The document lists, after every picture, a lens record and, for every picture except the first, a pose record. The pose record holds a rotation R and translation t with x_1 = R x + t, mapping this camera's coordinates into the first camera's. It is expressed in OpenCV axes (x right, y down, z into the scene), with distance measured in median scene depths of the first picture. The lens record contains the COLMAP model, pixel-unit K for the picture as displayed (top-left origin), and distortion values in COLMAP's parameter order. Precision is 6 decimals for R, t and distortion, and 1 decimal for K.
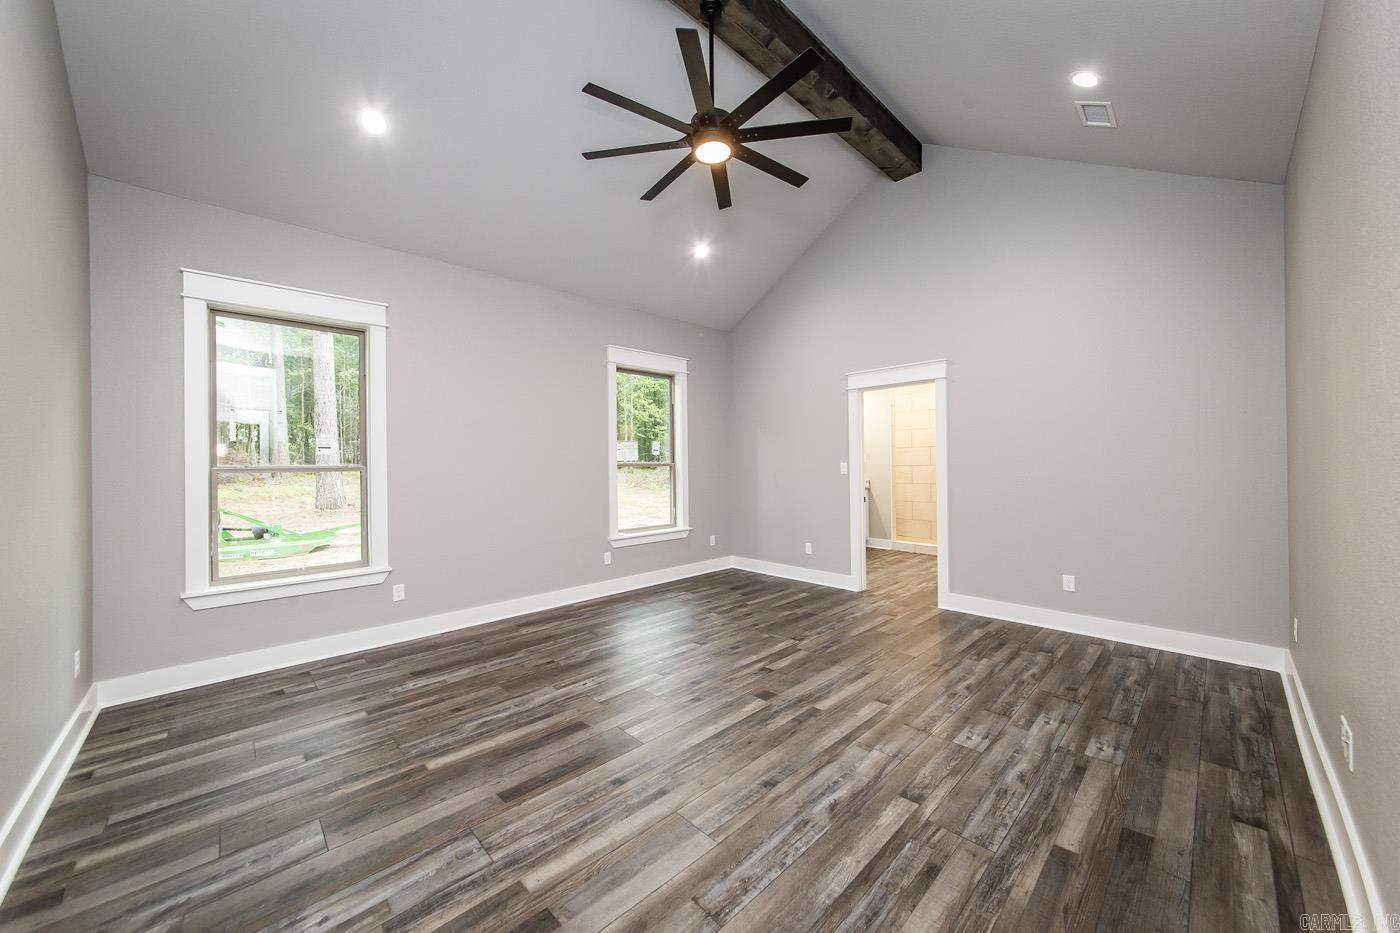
lens RADIAL K [[504.5, 0, 703.6], [0, 504.5, 468.5], [0, 0, 1]] dist [-0.000173, 0.000120]
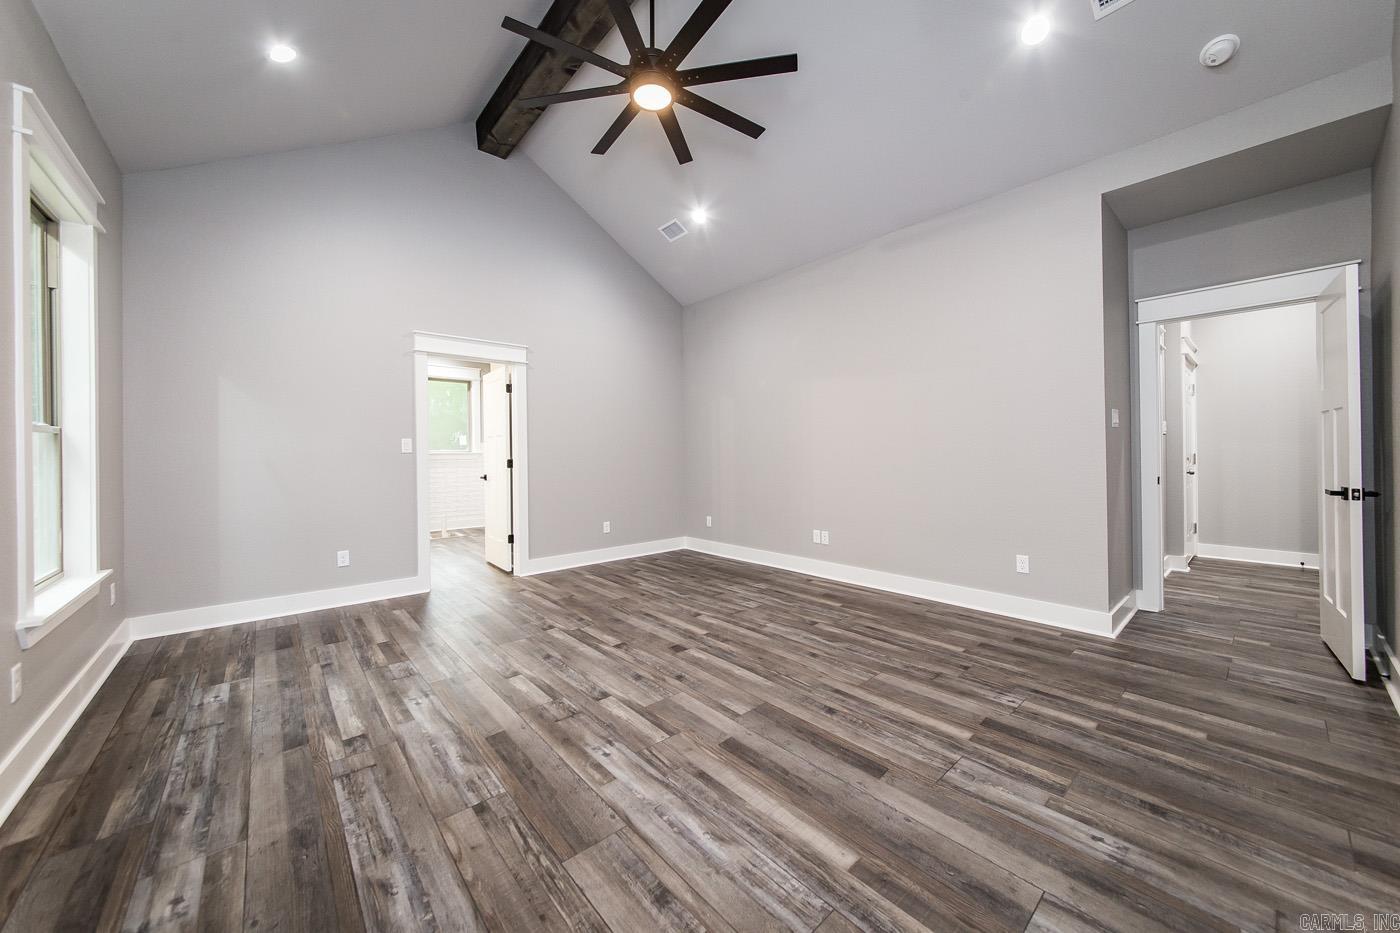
lens RADIAL K [[501.2, 0, 701.7], [0, 501.2, 457.7], [0, 0, 1]] dist [-0.005674, 0.000076]
pose [[0.048448, 0.002756, 0.998822, -1.148028], [0.016491, 0.999858, -0.003559, 0.065769], [-0.998690, 0.016644, 0.048395, 1.105499]]
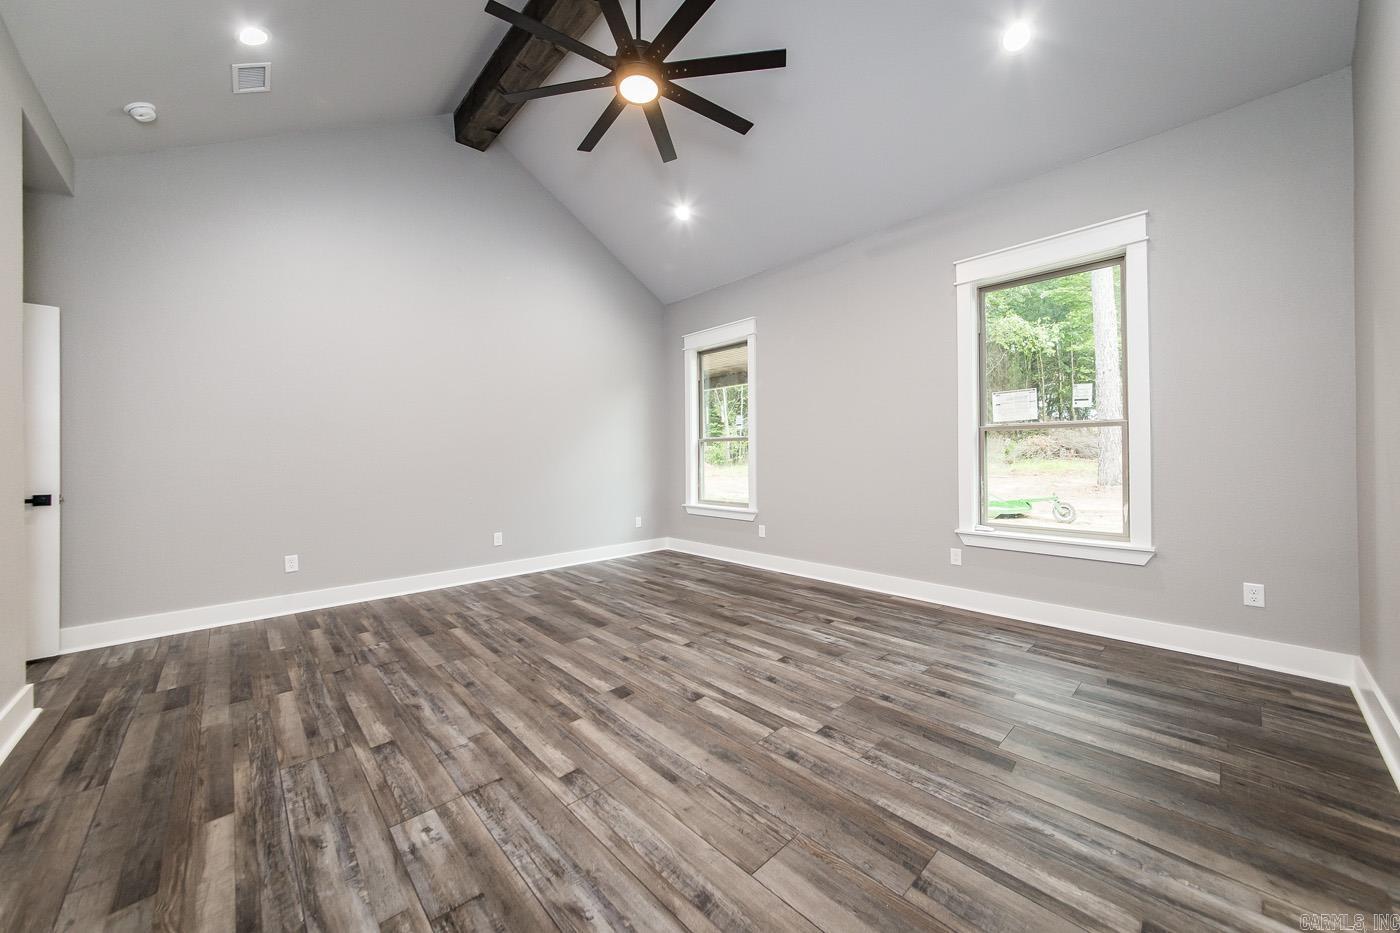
lens RADIAL K [[508.8, 0, 701.0], [0, 508.8, 457.9], [0, 0, 1]] dist [-0.018537, 0.006488]
pose [[-0.012580, 0.022744, -0.999662, 1.212691], [0.004939, 0.999731, 0.022683, 0.037040], [0.999909, -0.004652, -0.012689, 1.421775]]
